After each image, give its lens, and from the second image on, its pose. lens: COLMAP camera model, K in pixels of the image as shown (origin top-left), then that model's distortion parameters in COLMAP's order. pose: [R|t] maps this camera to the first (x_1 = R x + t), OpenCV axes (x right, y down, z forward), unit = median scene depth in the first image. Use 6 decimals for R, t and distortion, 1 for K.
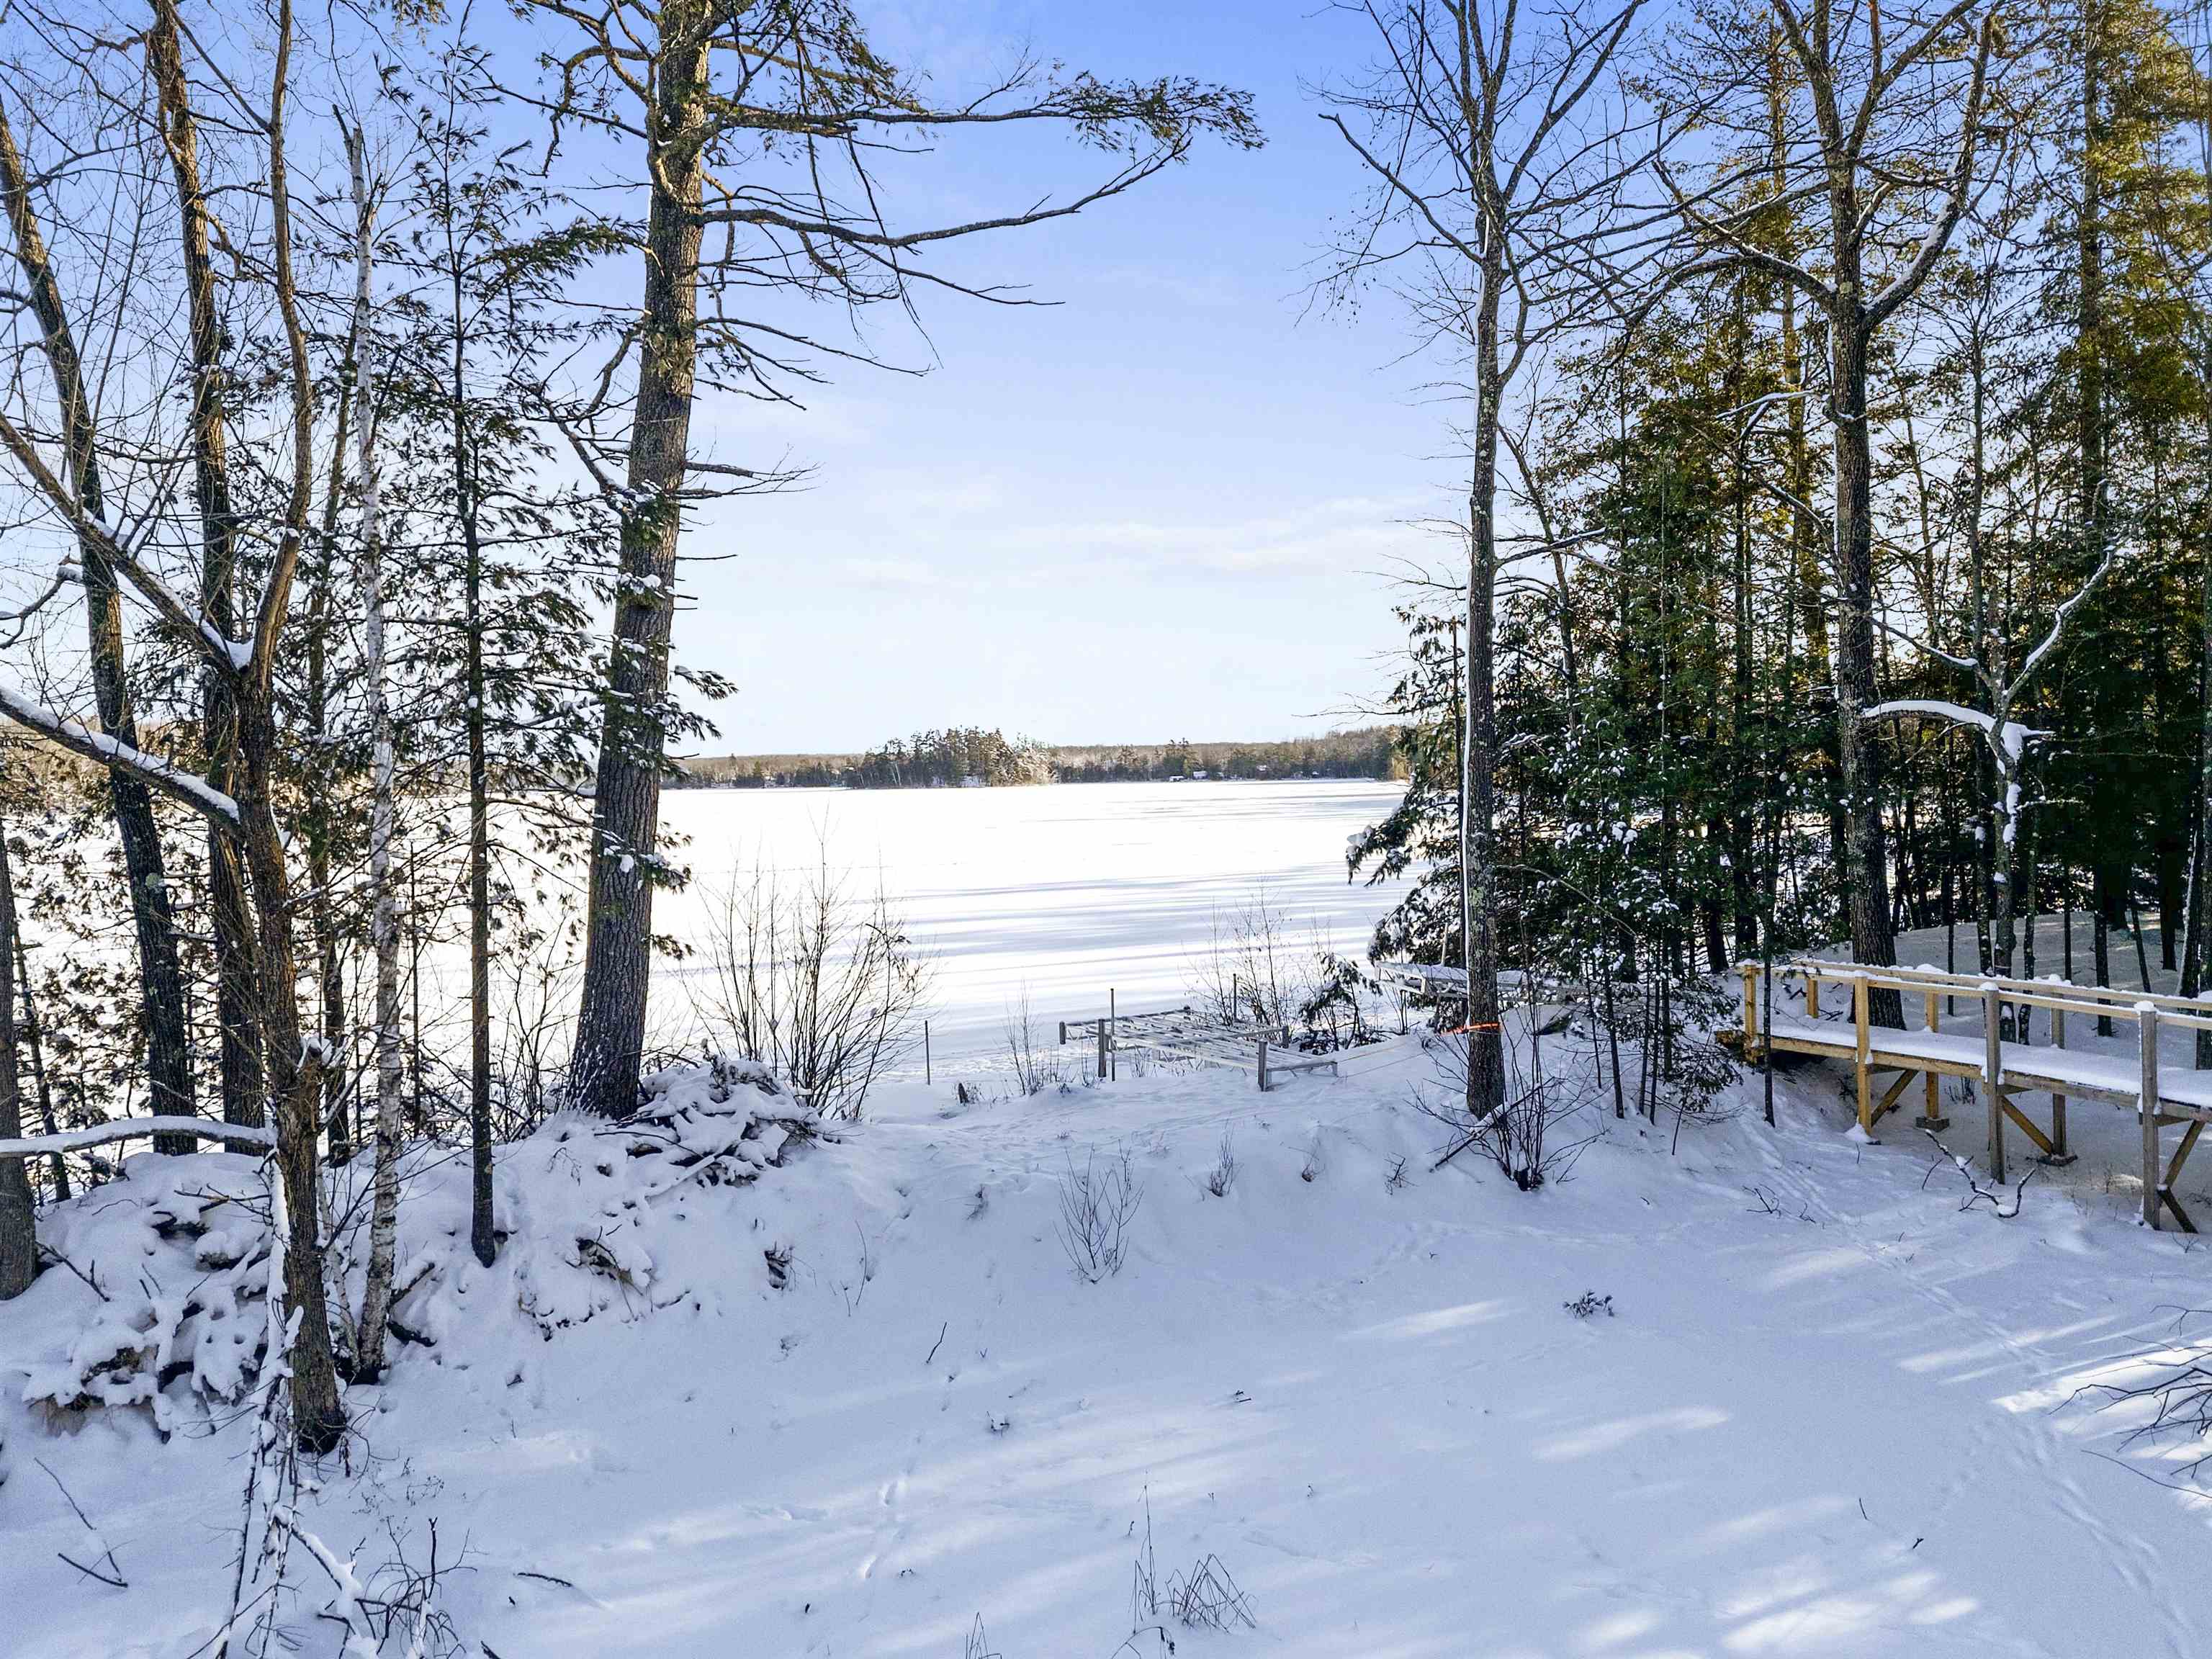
lens RADIAL K [[1513.2, 0, 1106.0], [0, 1513.2, 829.5], [0, 0, 1]] dist [0.070225, -0.000707]
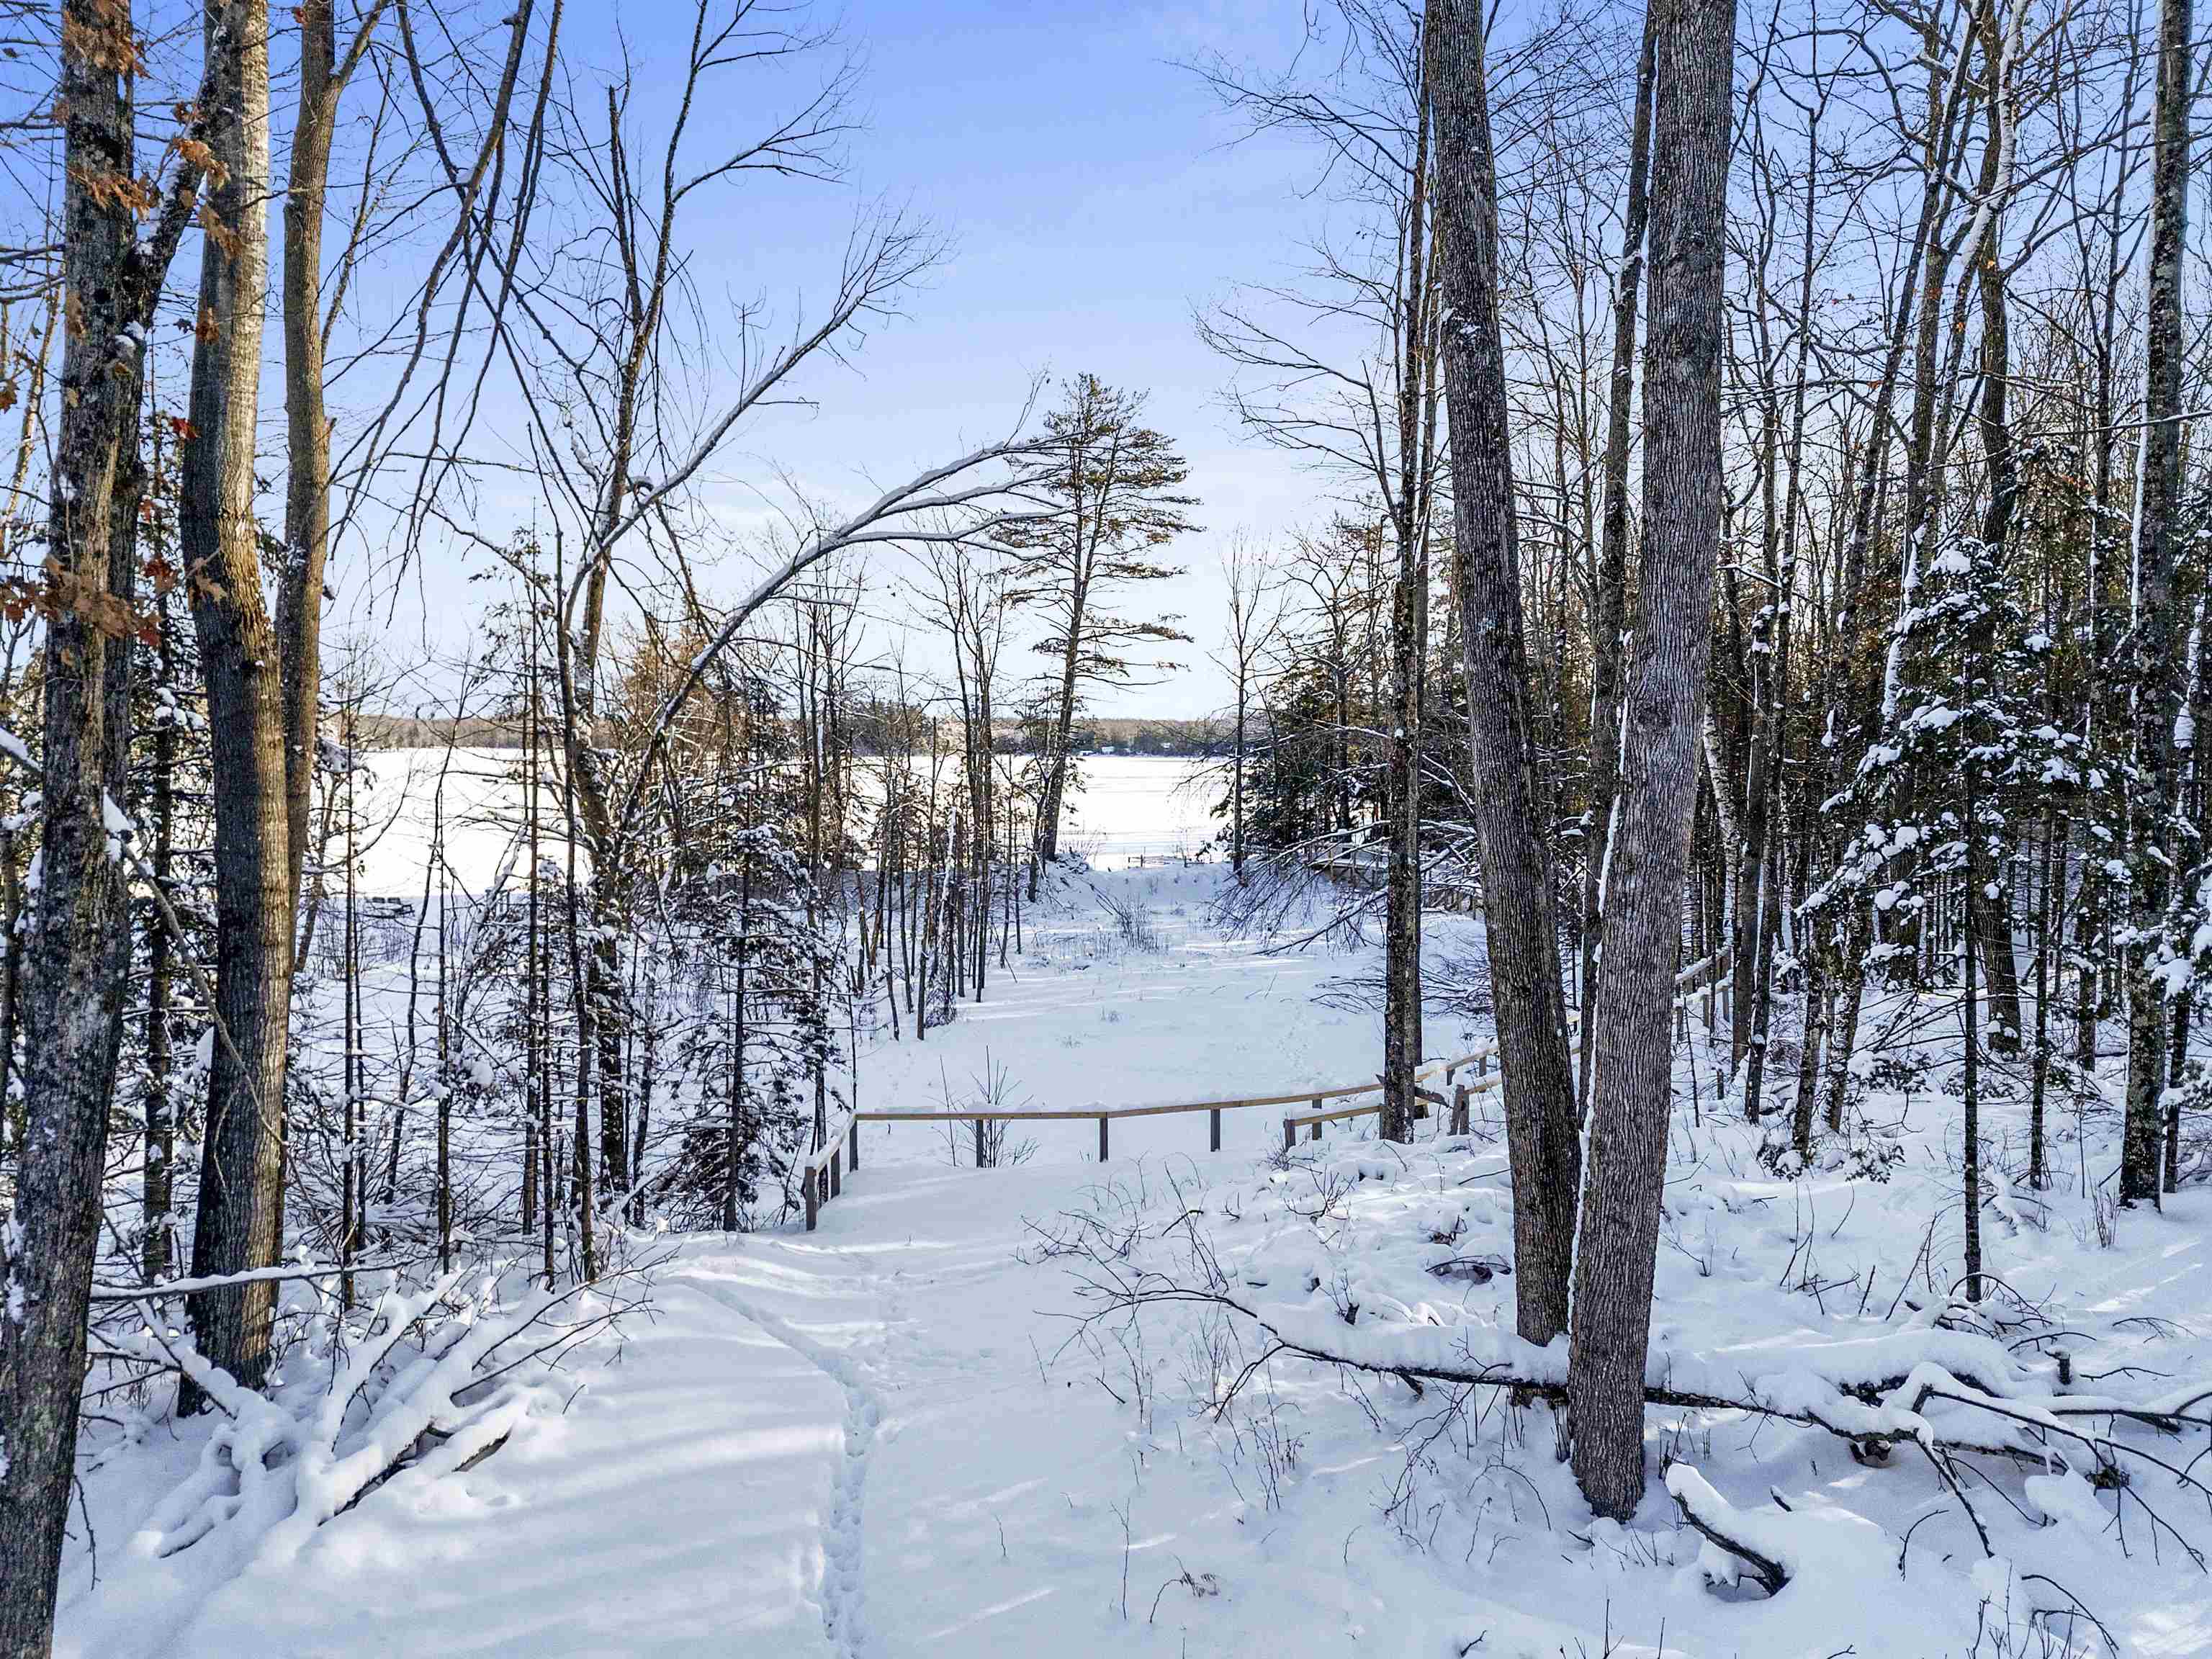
lens RADIAL K [[1521.6, 0, 1147.7], [0, 1521.6, 823.6], [0, 0, 1]] dist [0.002442, -0.000968]
pose [[0.995446, 0.021342, 0.092909, -0.325108], [-0.022742, 0.999643, 0.014030, -0.005274], [-0.092576, -0.016079, 0.995576, -2.614803]]
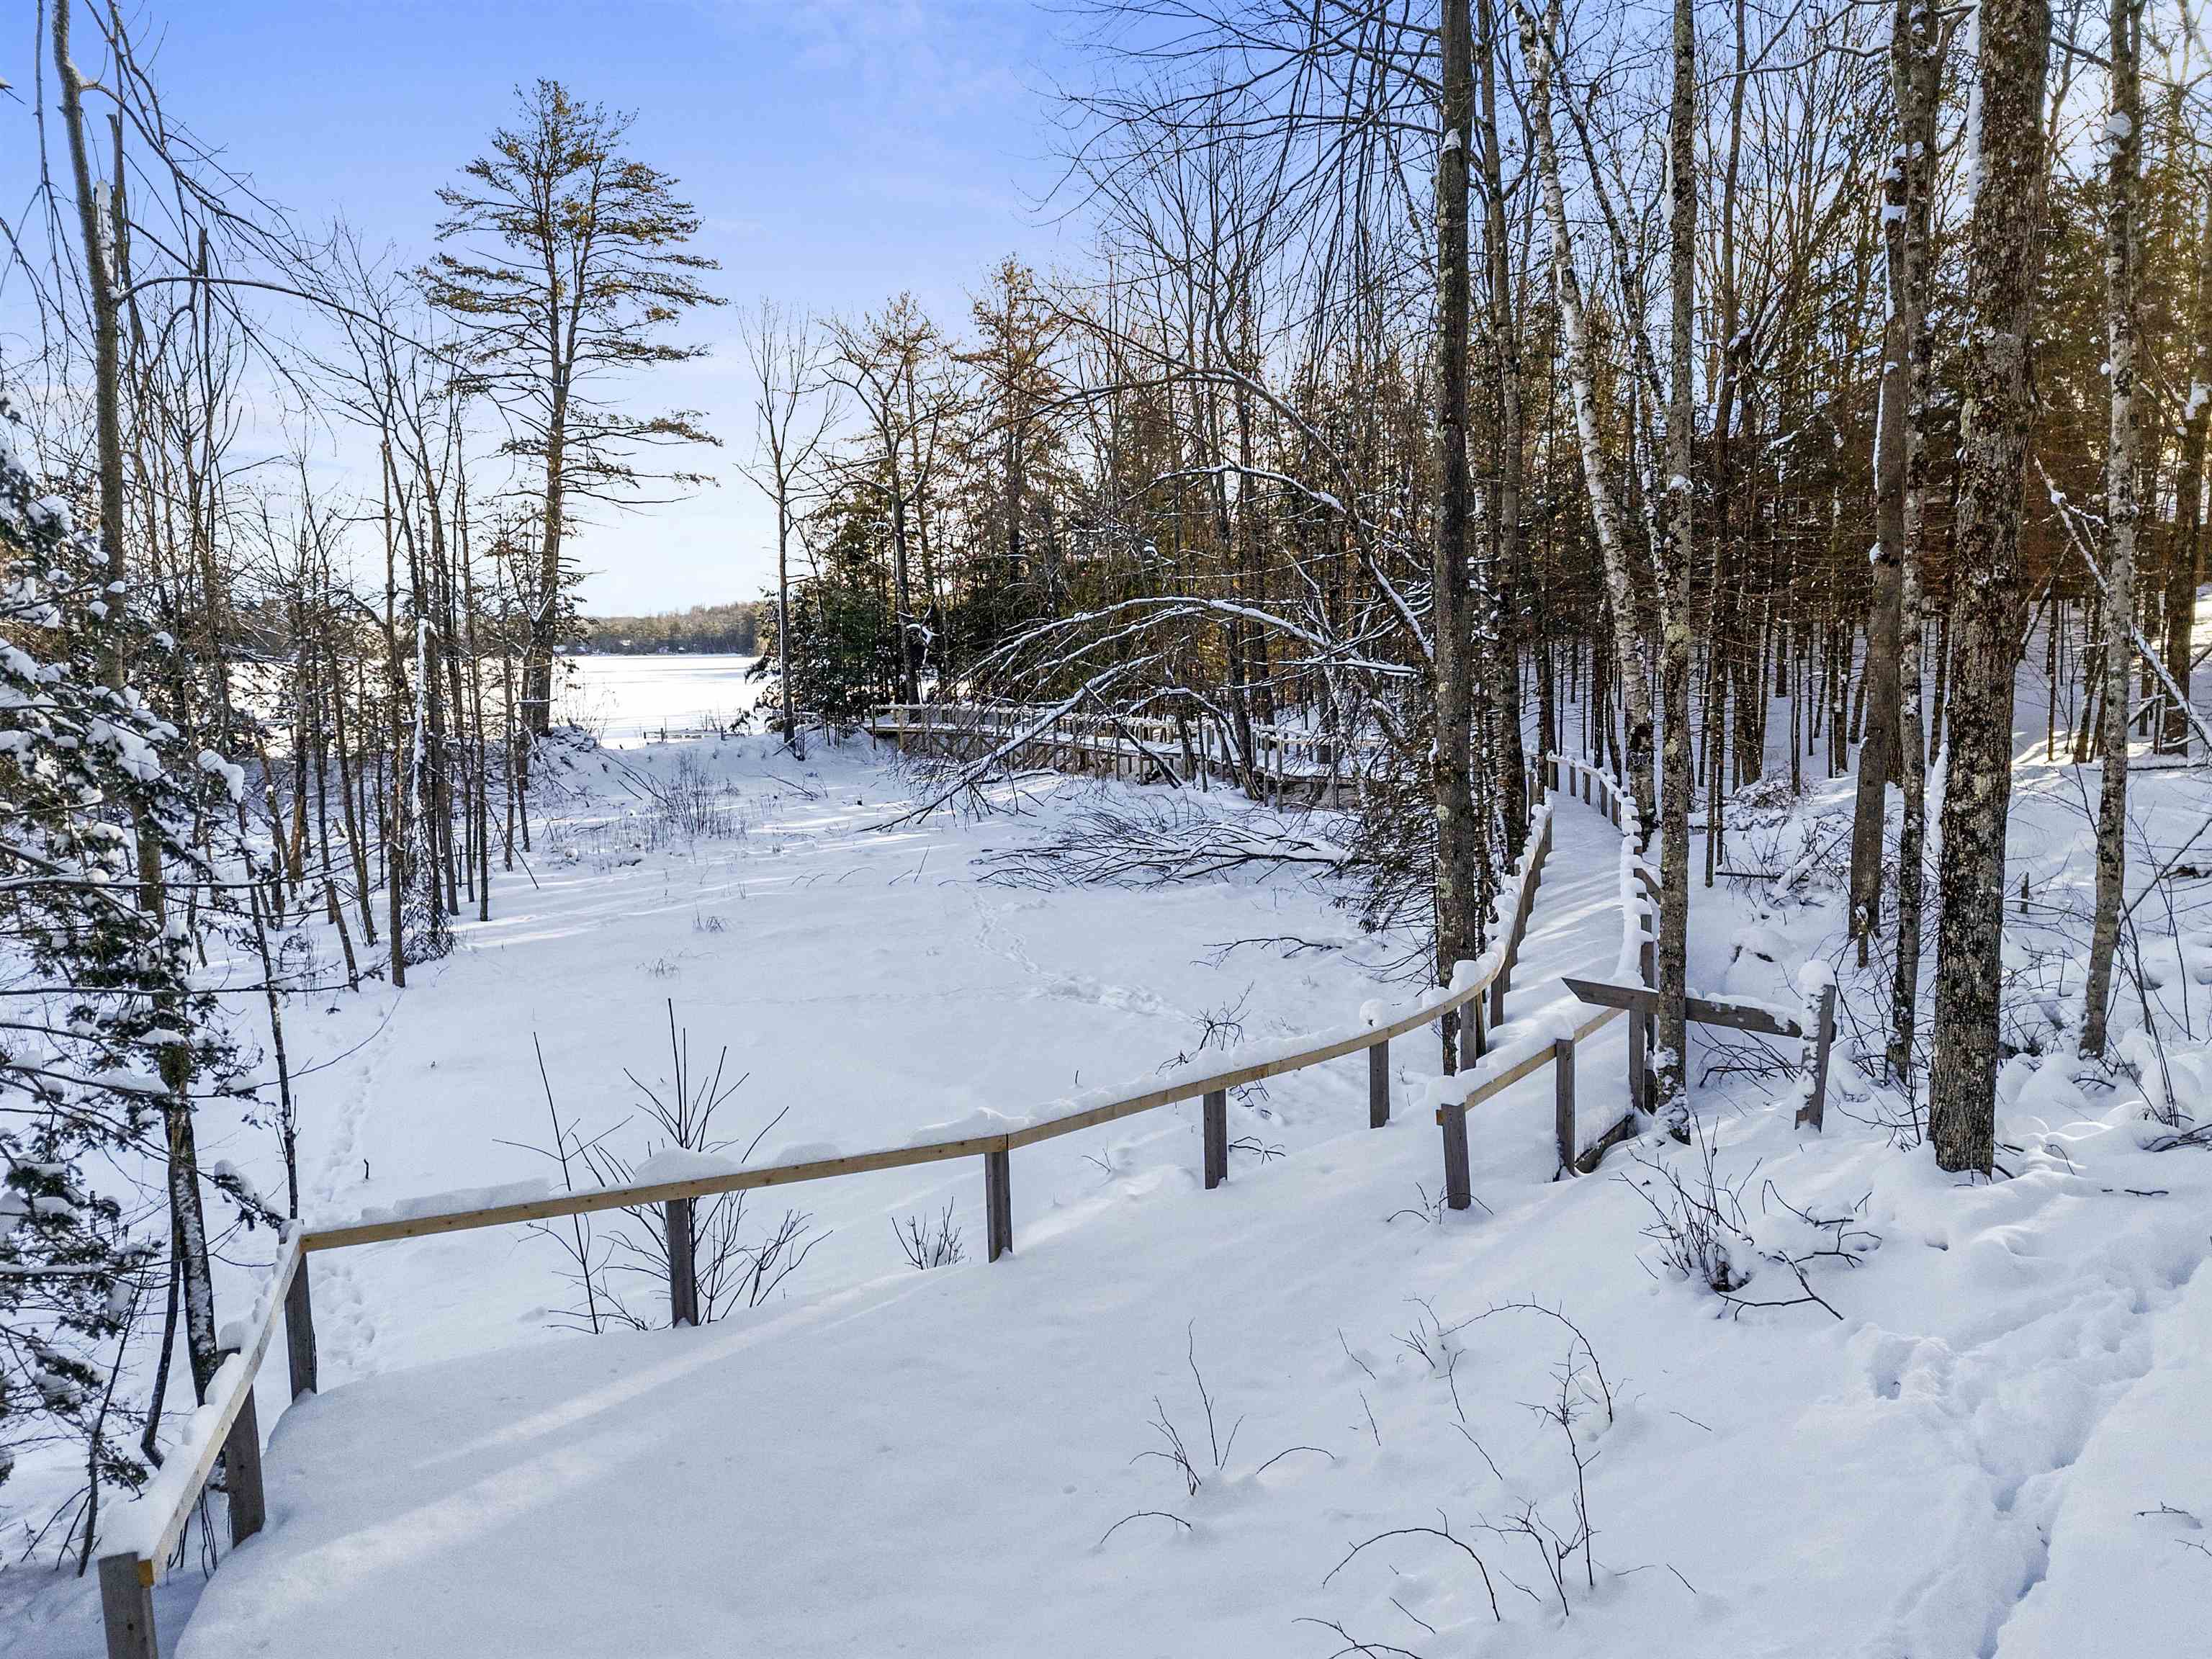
lens RADIAL K [[1534.0, 0, 1106.0], [0, 1534.0, 829.5], [0, 0, 1]] dist [0.021505, -0.004591]
pose [[0.918077, -0.043664, 0.393990, -0.383015], [0.012160, 0.996549, 0.082108, 0.082626], [-0.396216, -0.070590, 0.915440, -2.018408]]
